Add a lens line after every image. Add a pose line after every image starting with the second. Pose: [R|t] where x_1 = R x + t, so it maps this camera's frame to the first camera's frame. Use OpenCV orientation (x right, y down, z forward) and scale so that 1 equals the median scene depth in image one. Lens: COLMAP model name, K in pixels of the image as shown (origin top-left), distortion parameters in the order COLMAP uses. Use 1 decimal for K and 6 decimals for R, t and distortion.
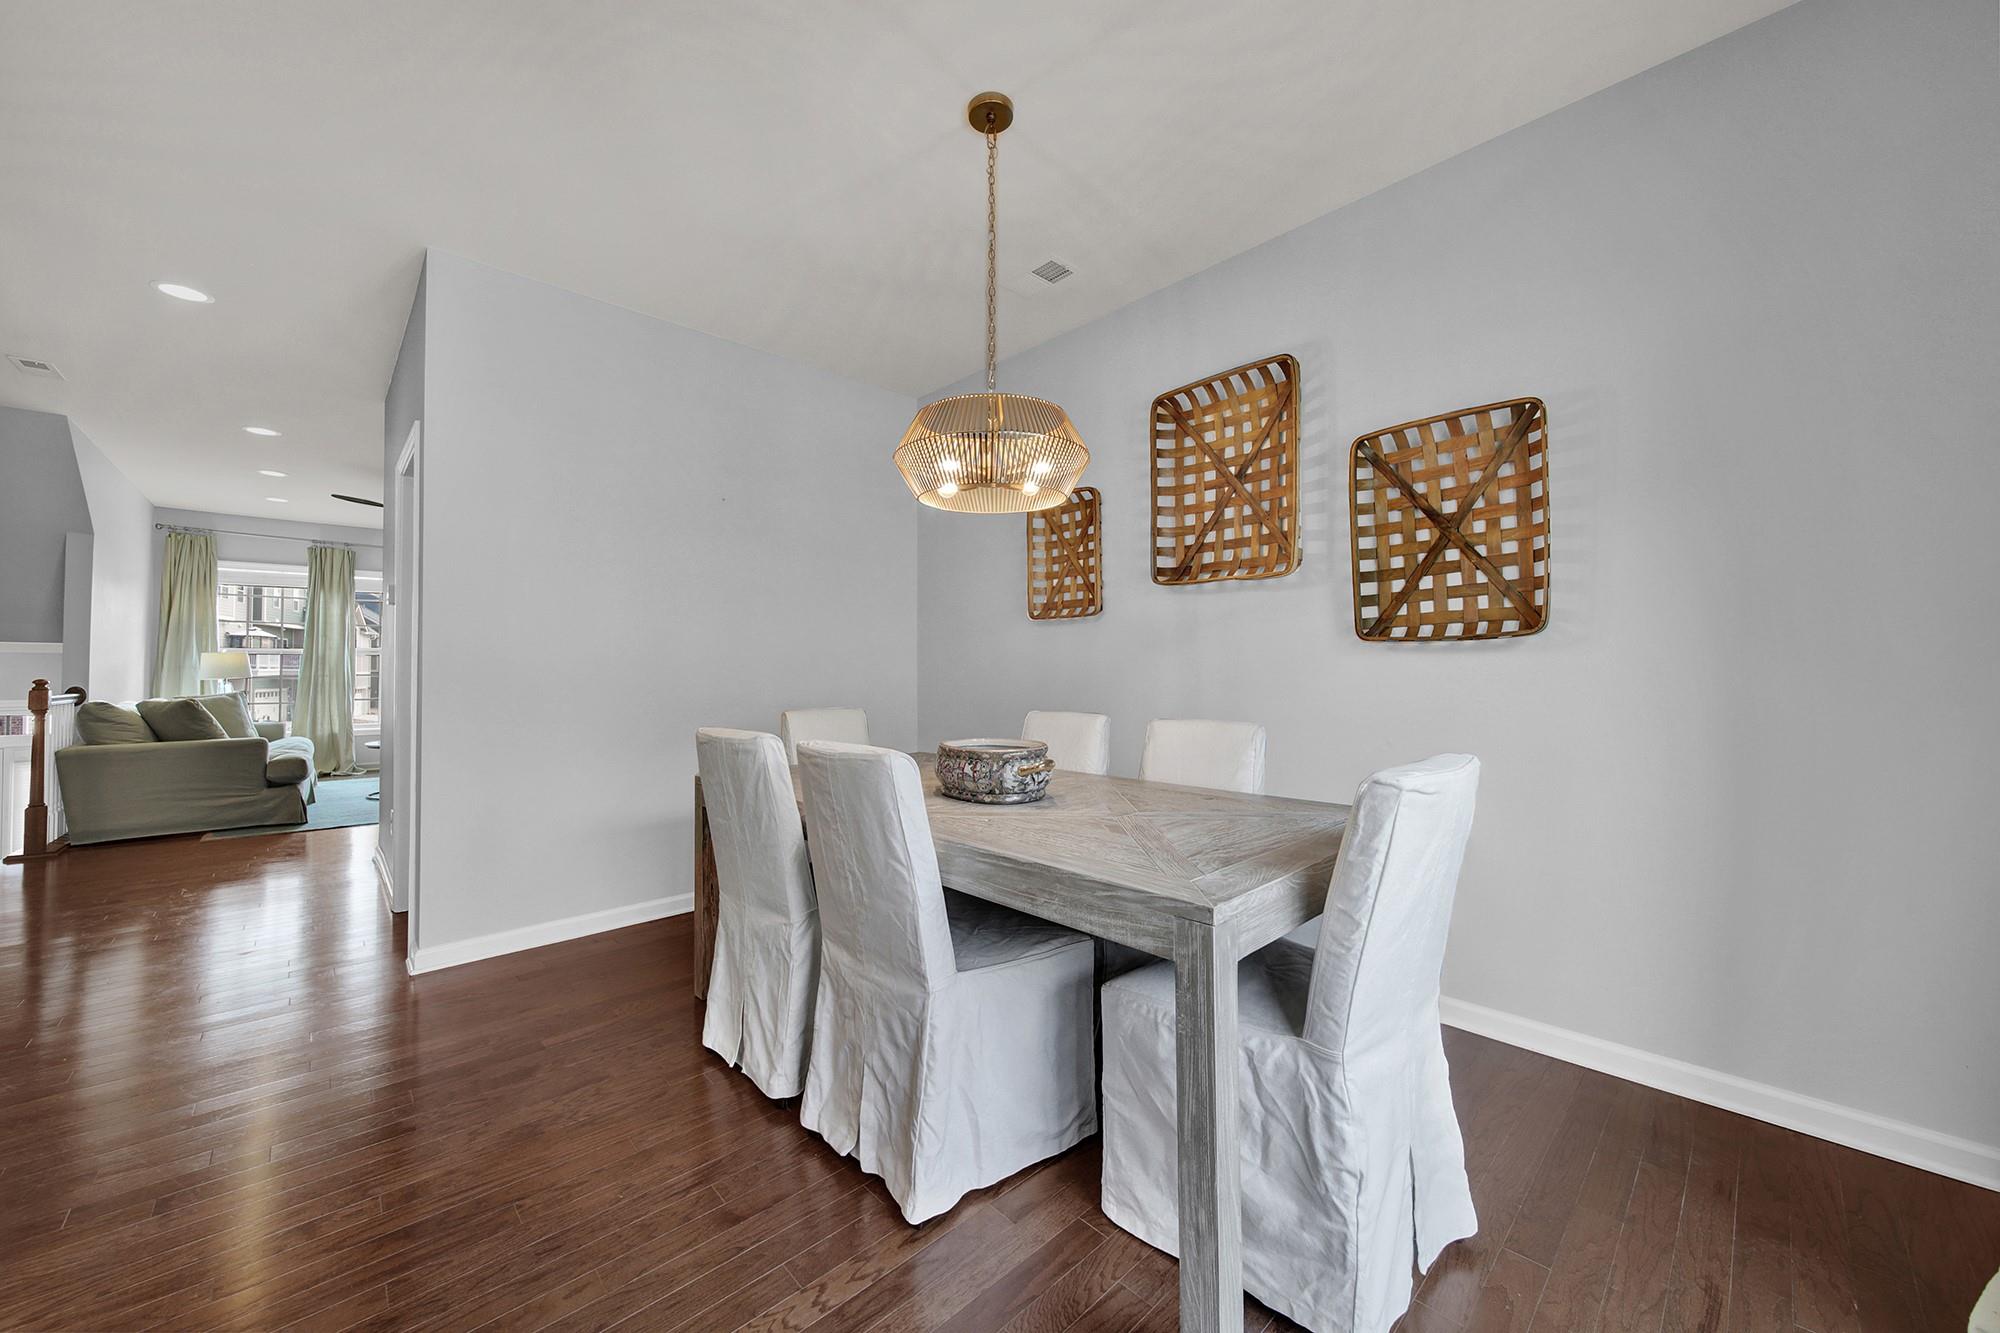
lens RADIAL K [[720.8, 0, 1037.8], [0, 720.8, 659.9], [0, 0, 1]] dist [-0.006062, -0.000379]
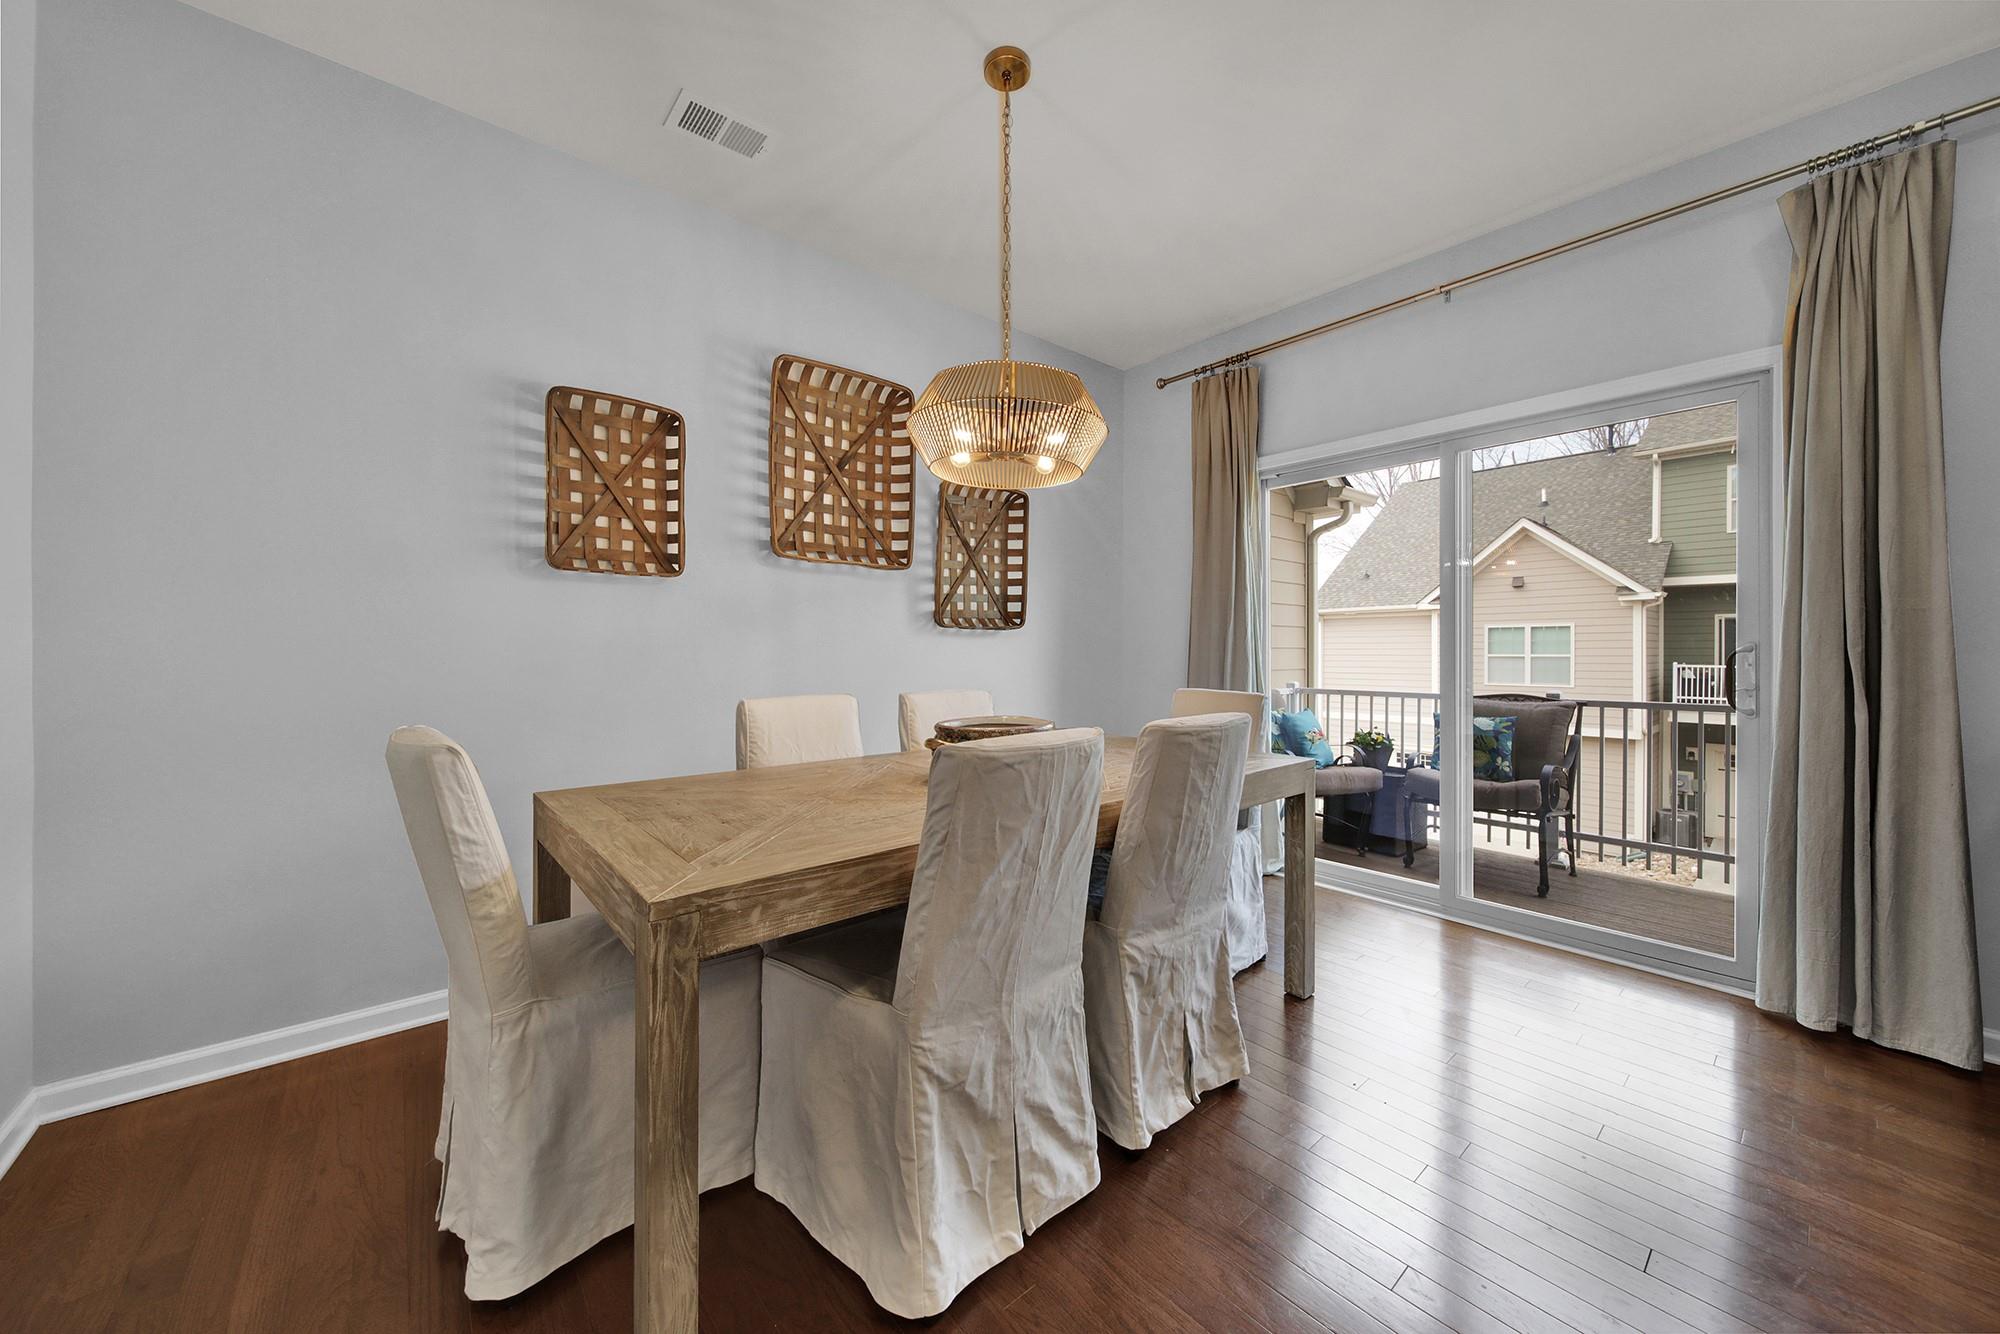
lens RADIAL K [[720.8, 0, 1034.3], [0, 720.8, 659.0], [0, 0, 1]] dist [-0.006062, -0.000379]
pose [[0.049448, -0.013830, 0.998681, -0.919773], [-0.021136, 0.999666, 0.014890, 0.009925], [-0.998553, -0.021844, 0.049139, 0.756774]]
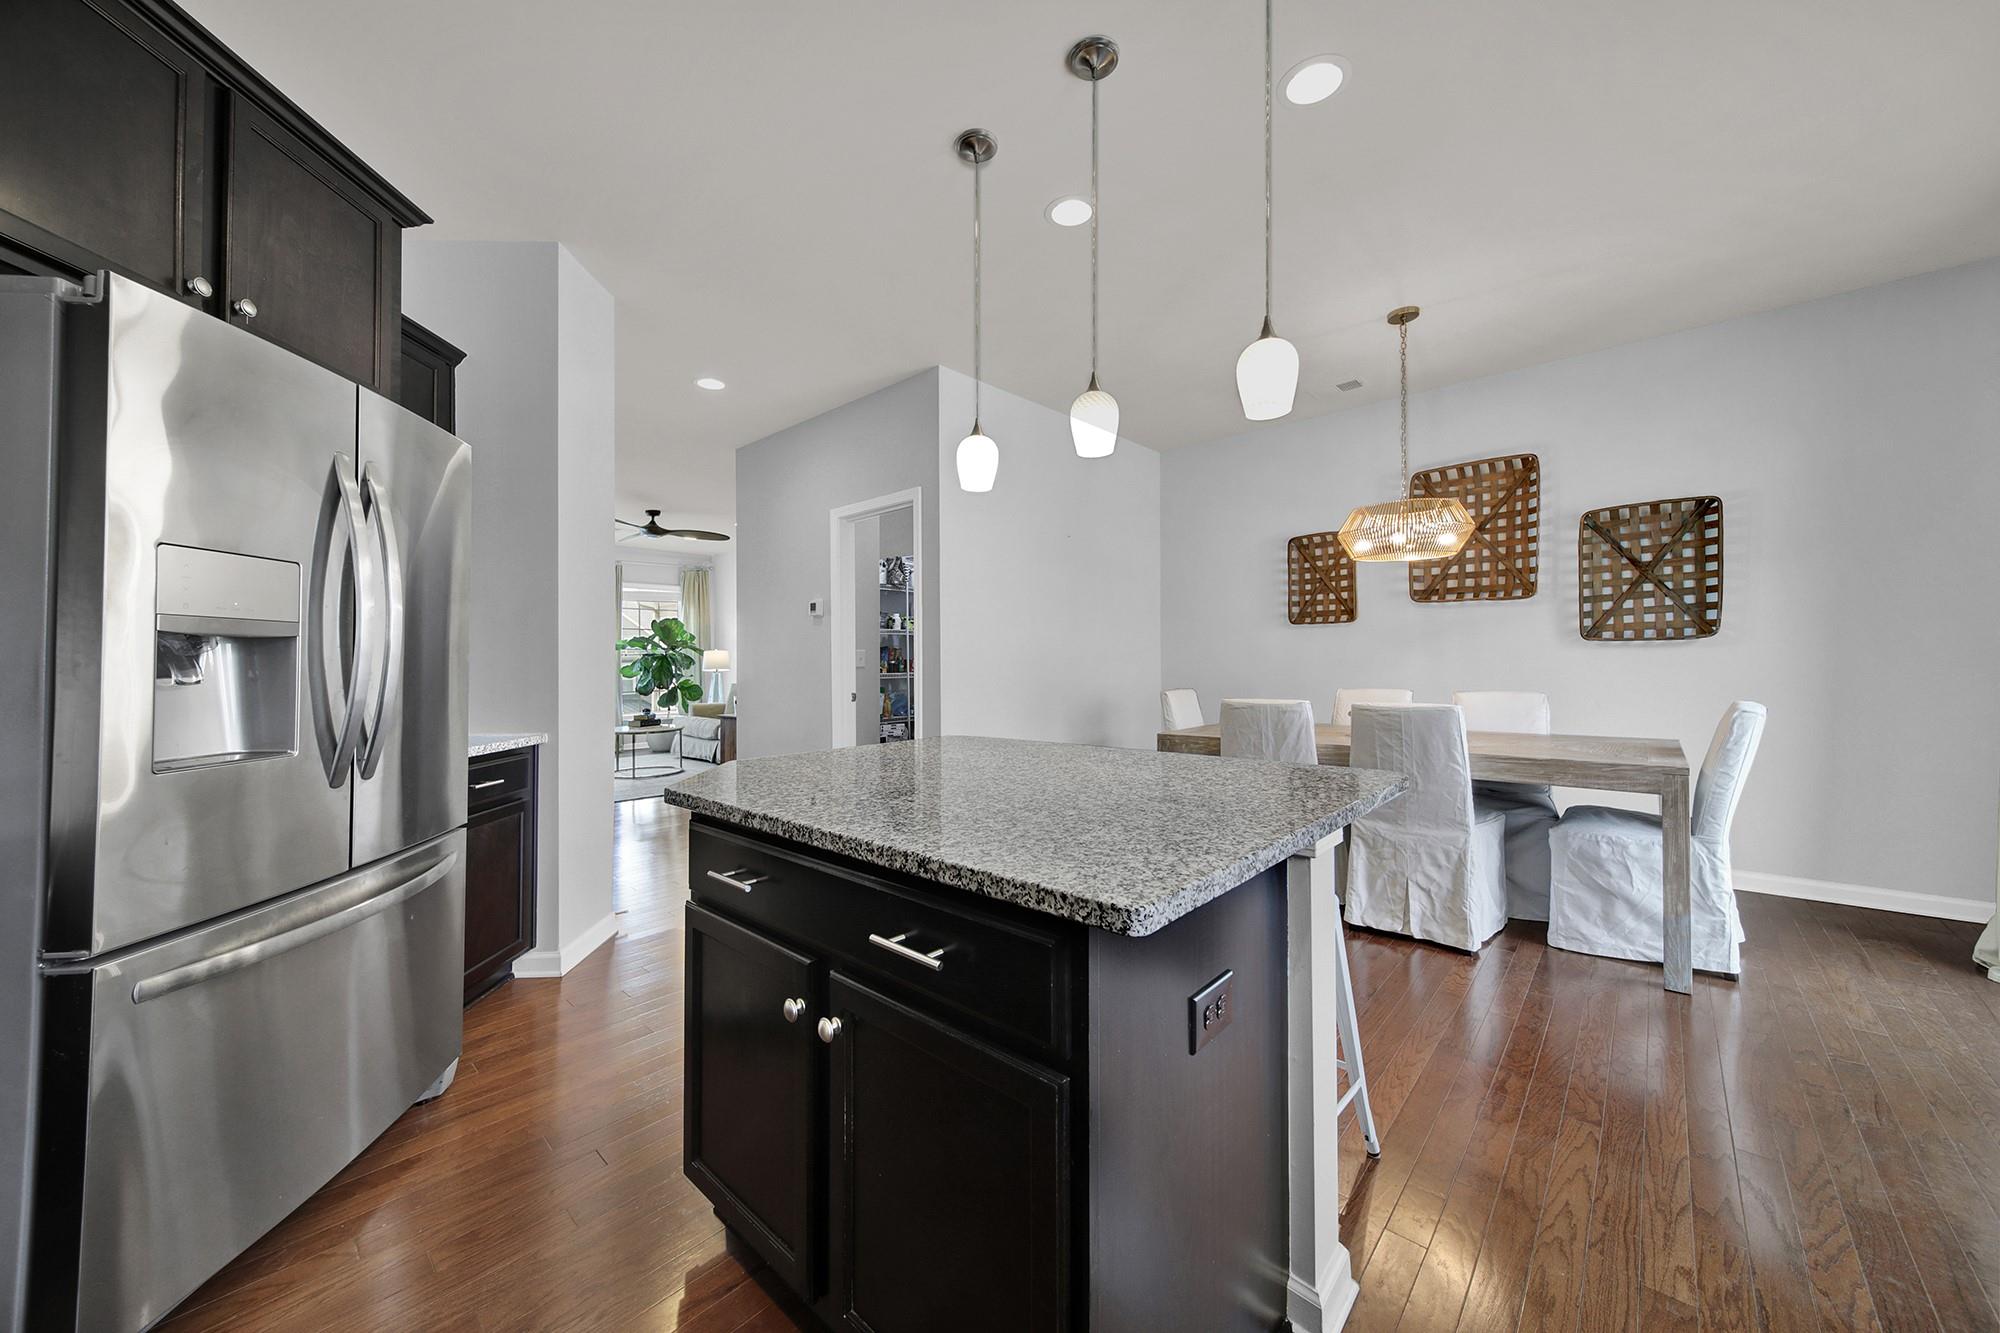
lens RADIAL K [[720.8, 0, 1000.7], [0, 720.8, 672.7], [0, 0, 1]] dist [-0.006062, -0.000379]
pose [[0.997241, -0.013052, 0.073070, -0.958281], [0.010746, 0.999434, 0.031877, -0.019782], [-0.073445, -0.031003, 0.996817, -0.488725]]
